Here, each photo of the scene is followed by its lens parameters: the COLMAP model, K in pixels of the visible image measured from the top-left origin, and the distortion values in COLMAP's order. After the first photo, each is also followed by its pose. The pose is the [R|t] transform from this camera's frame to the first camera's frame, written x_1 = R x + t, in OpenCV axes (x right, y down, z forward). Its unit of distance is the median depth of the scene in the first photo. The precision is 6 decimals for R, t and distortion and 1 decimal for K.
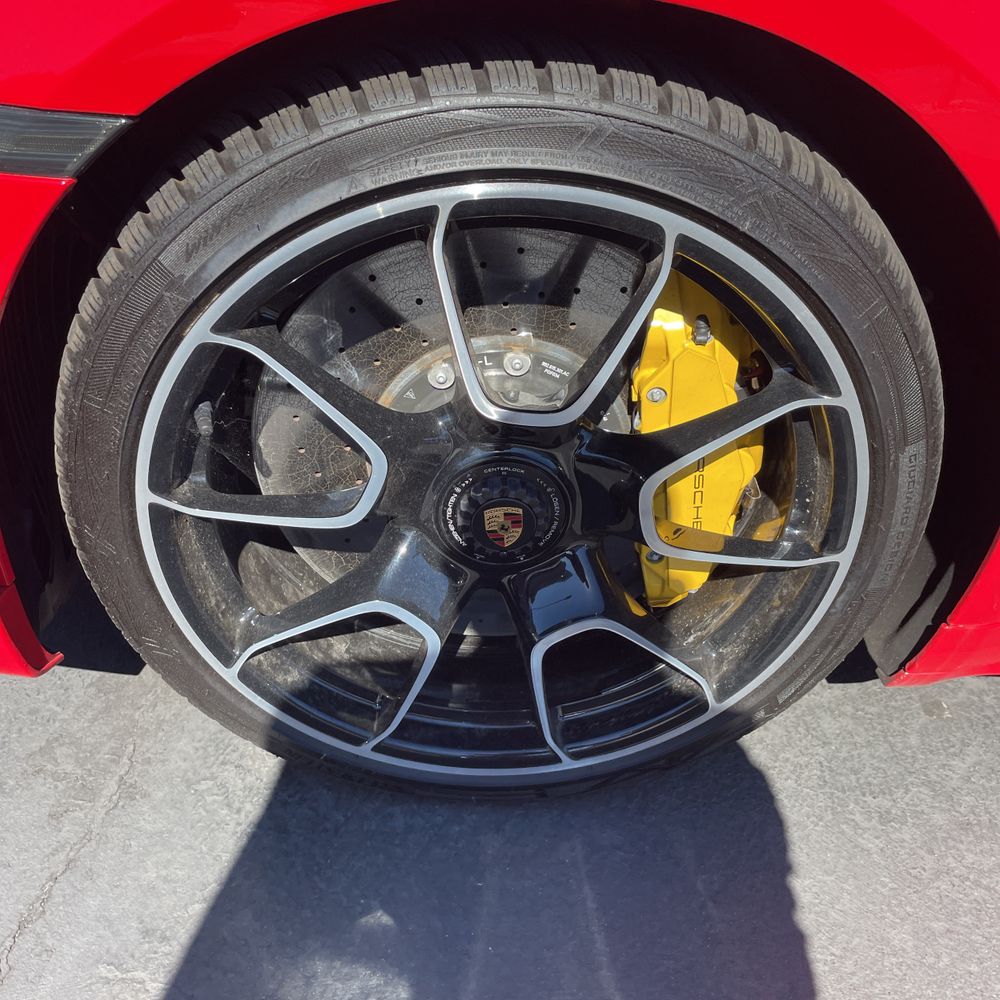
lens RADIAL K [[1013.3, 0, 500.0], [0, 1013.3, 500.0], [0, 0, 1]] dist [0.097637, -0.126930]
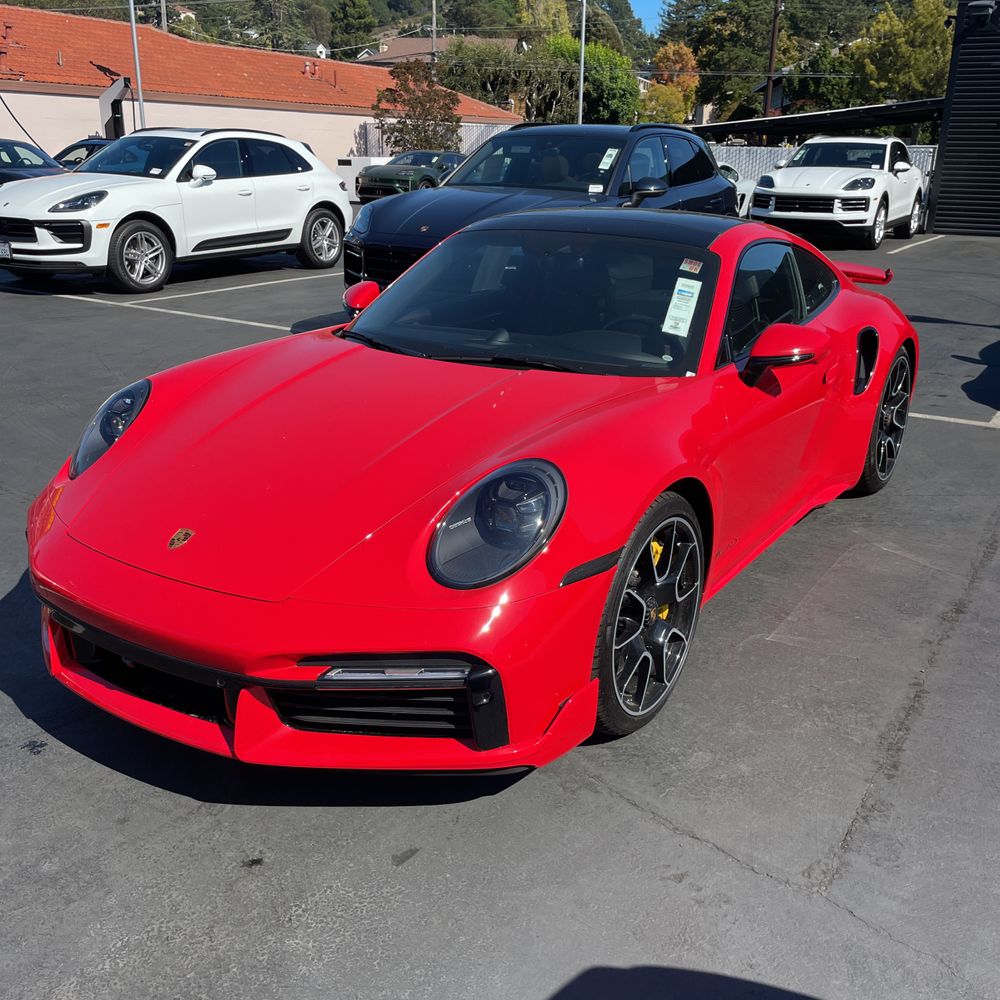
lens RADIAL K [[1023.1, 0, 504.4], [0, 1023.1, 501.4], [0, 0, 1]] dist [0.095226, -0.125244]
pose [[0.572057, -0.365384, 0.734333, -2.631201], [0.525073, 0.850936, 0.014363, -0.601019], [-0.630119, 0.377362, 0.678637, -1.168062]]
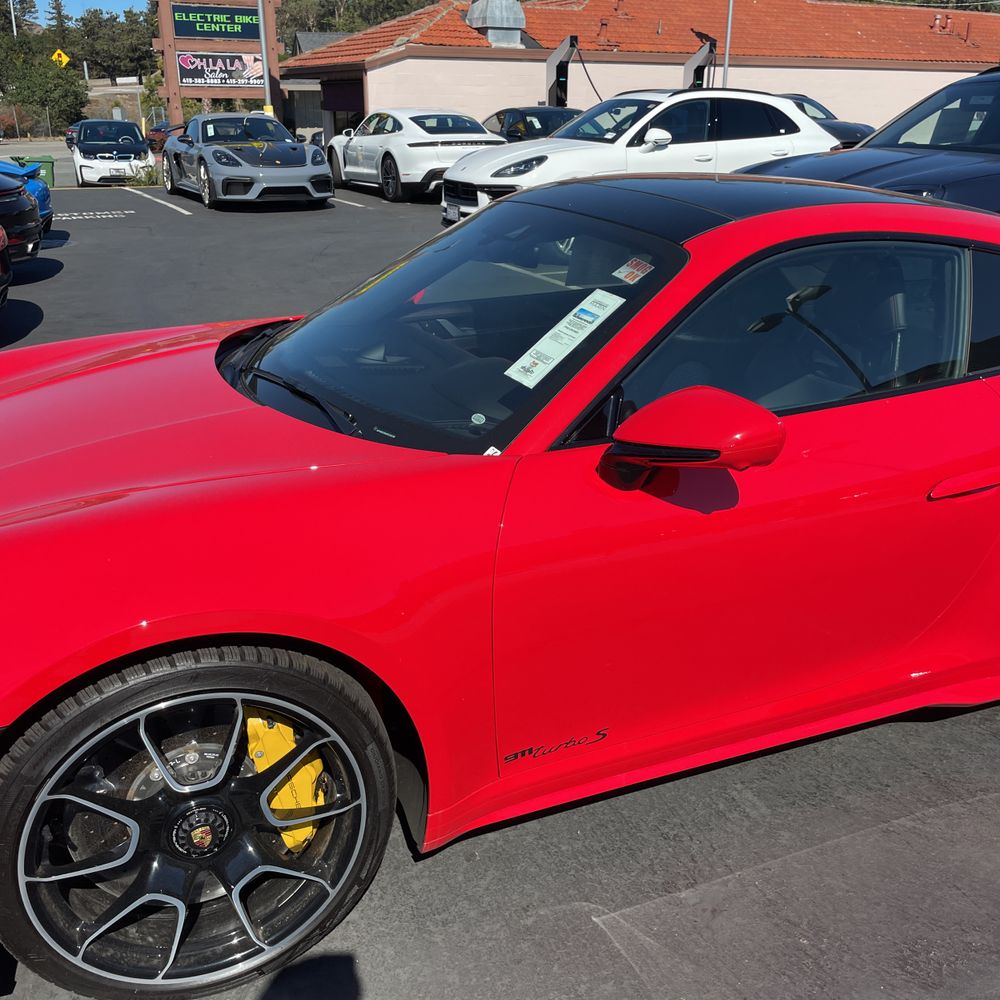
lens RADIAL K [[1013.3, 0, 500.0], [0, 1013.3, 500.0], [0, 0, 1]] dist [0.097637, -0.126930]
pose [[0.932207, -0.227799, 0.281245, 0.134494], [0.289437, 0.935764, -0.201423, -0.019772], [-0.217295, 0.269171, 0.938259, -1.280745]]
